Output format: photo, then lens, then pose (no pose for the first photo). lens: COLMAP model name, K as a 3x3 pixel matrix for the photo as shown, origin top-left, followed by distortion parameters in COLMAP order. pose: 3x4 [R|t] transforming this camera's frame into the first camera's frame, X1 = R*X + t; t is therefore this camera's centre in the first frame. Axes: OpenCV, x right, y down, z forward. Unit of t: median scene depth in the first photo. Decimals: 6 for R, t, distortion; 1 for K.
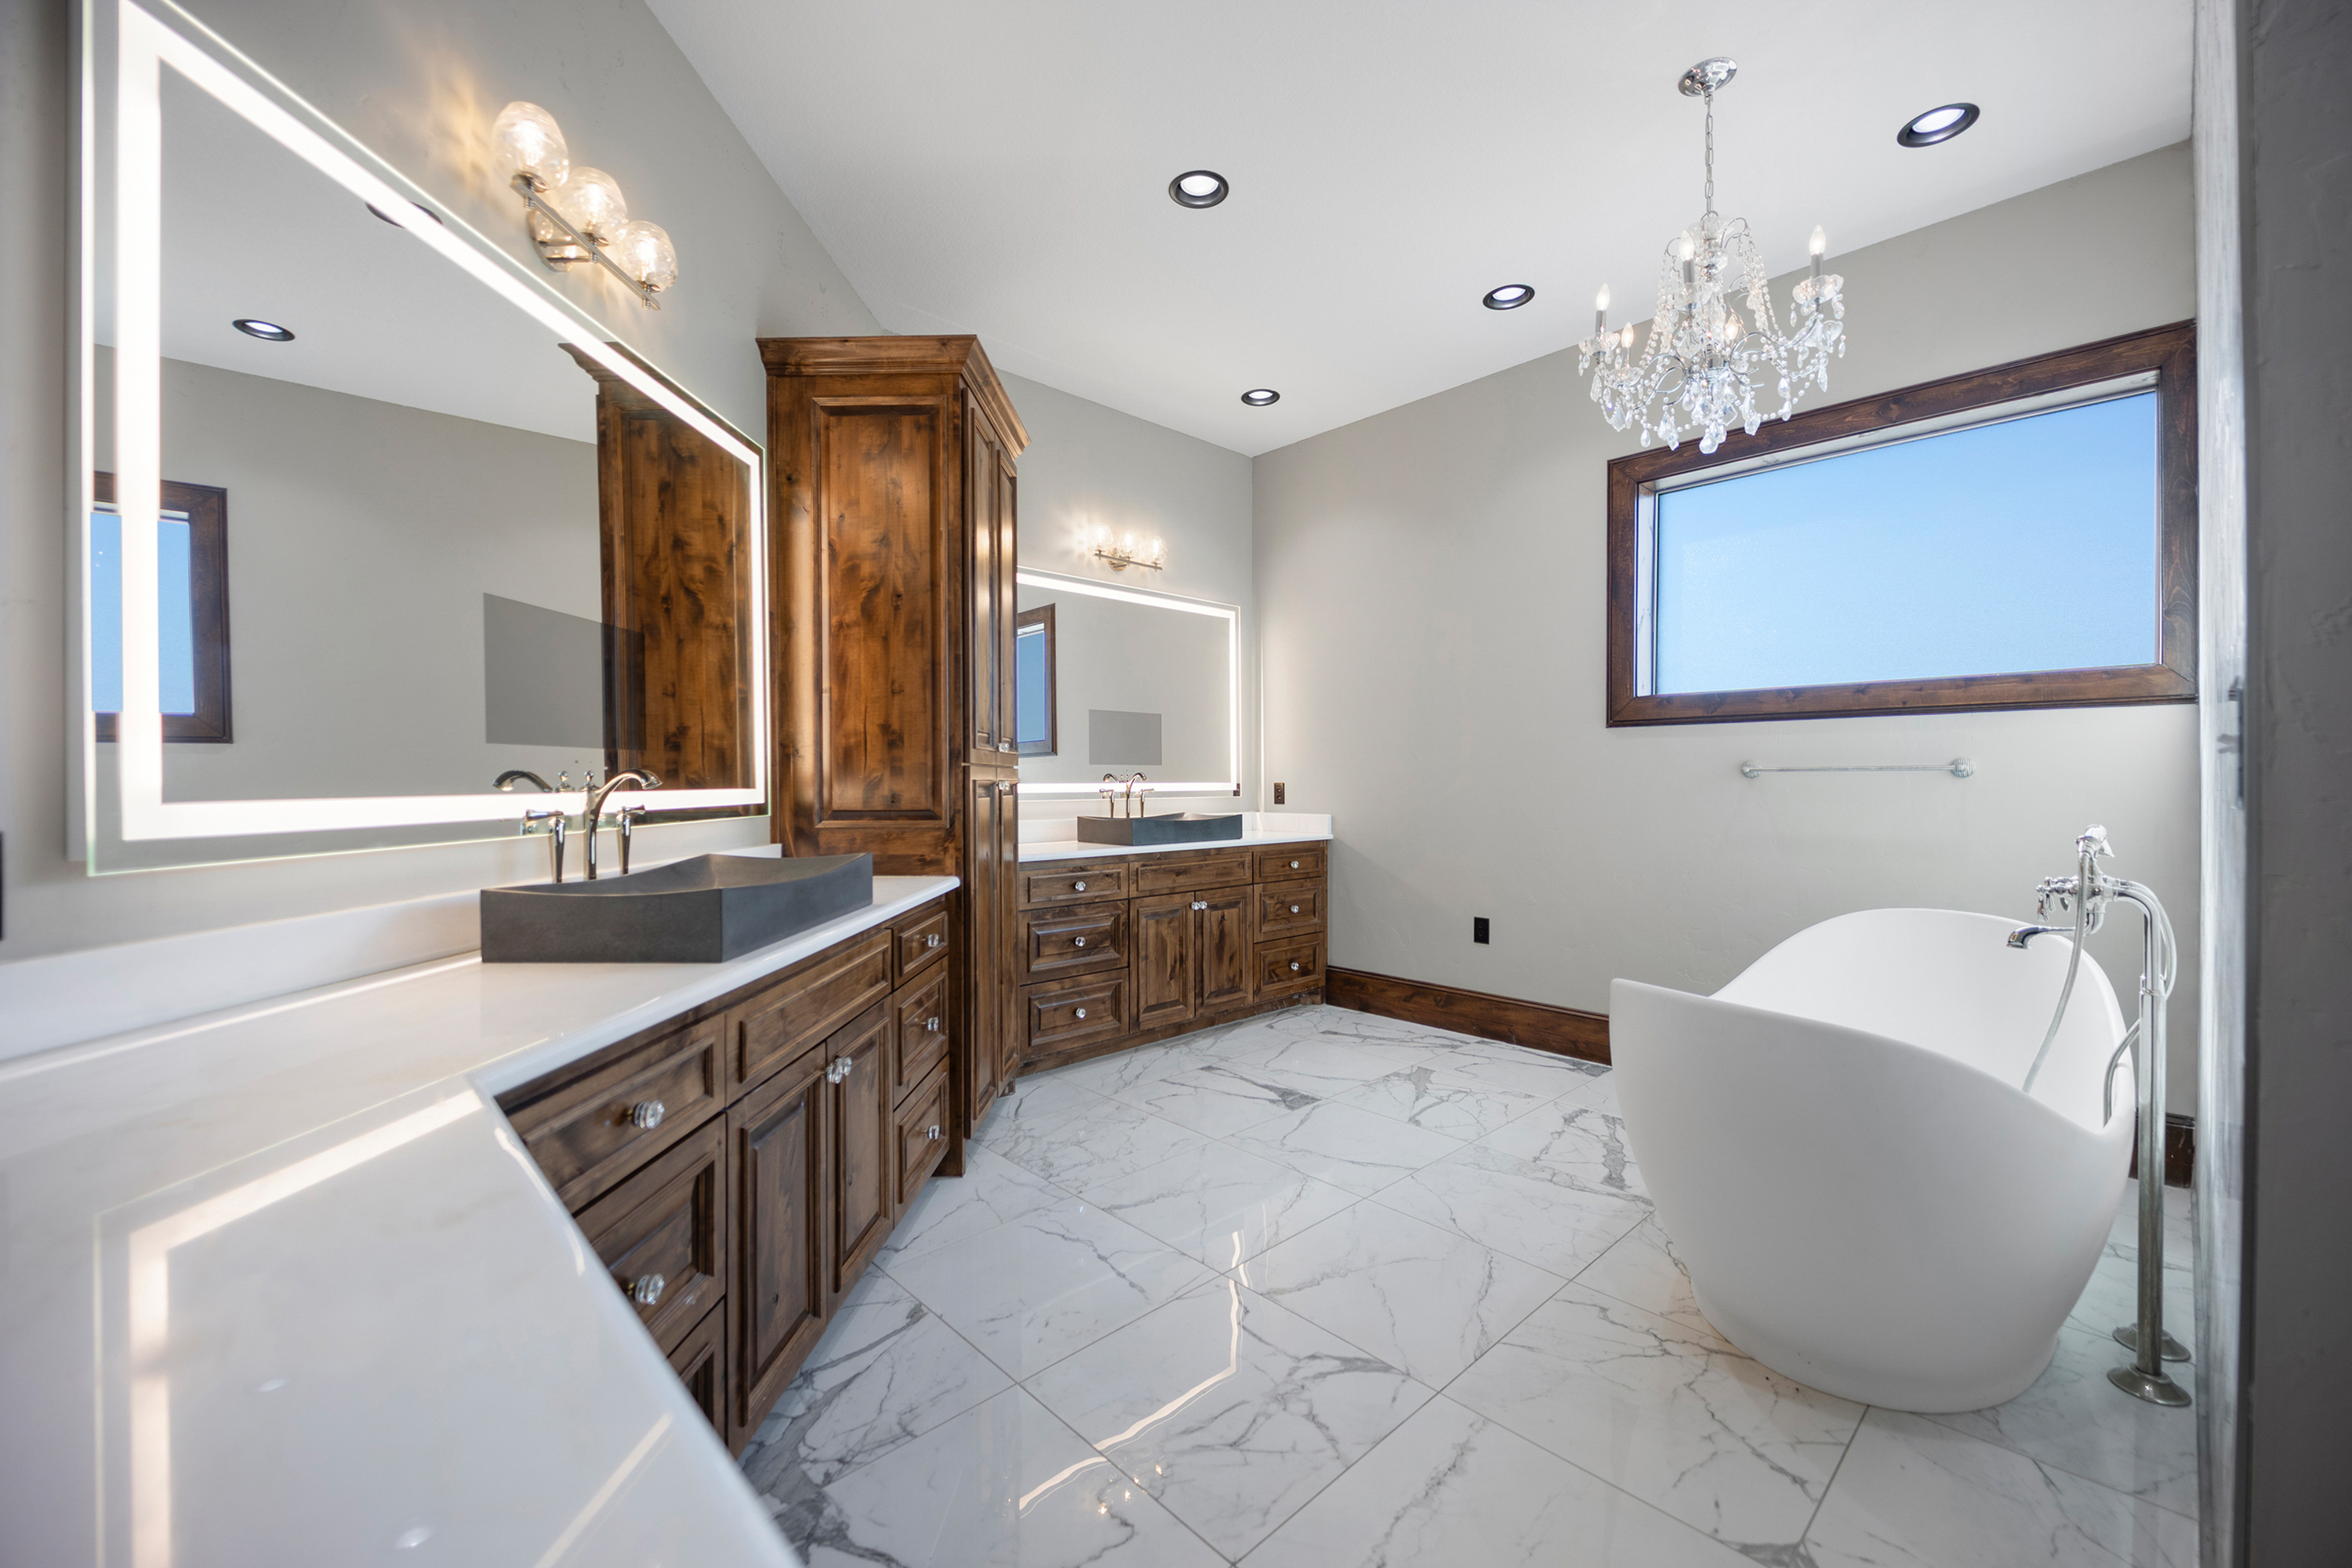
lens RADIAL K [[944.2, 0, 1175.7], [0, 944.2, 778.8], [0, 0, 1]] dist [-0.013618, -0.001071]
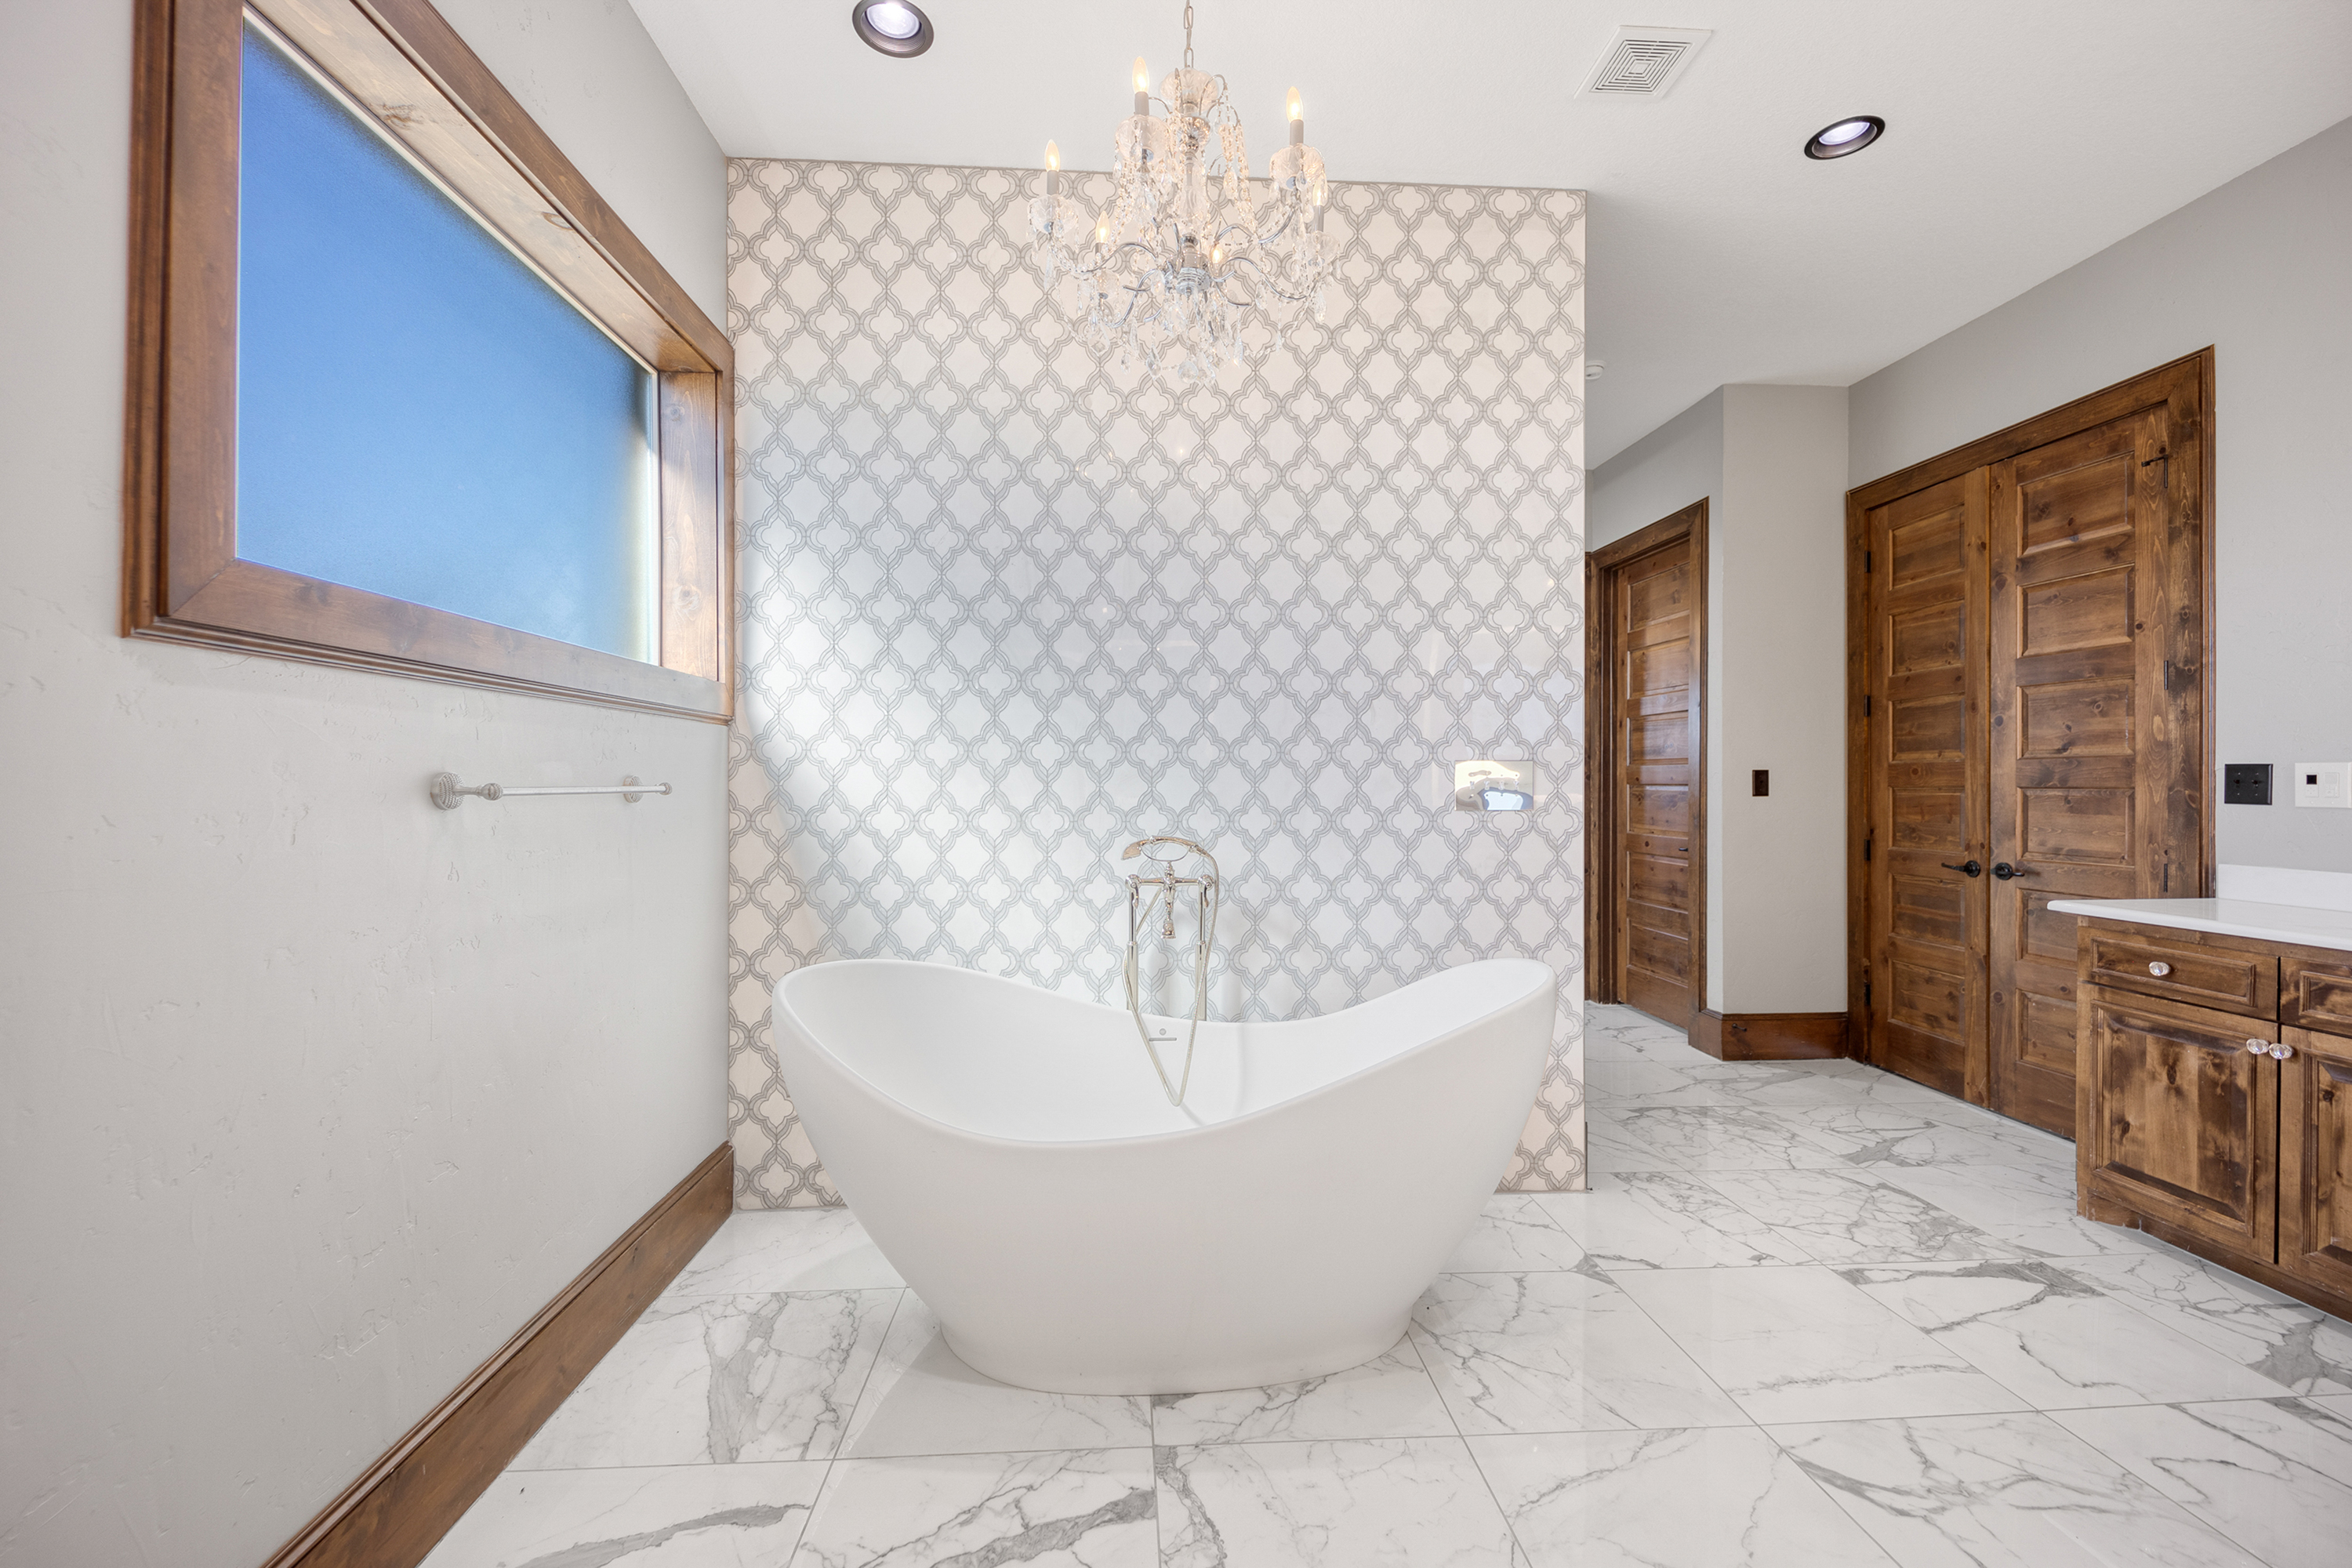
lens RADIAL K [[944.2, 0, 1175.8], [0, 944.2, 782.1], [0, 0, 1]] dist [-0.013618, -0.001071]
pose [[-0.762661, -0.002916, 0.646792, 0.109444], [0.000951, 0.999984, 0.005629, -0.028337], [-0.646798, 0.004908, -0.762646, 2.036838]]
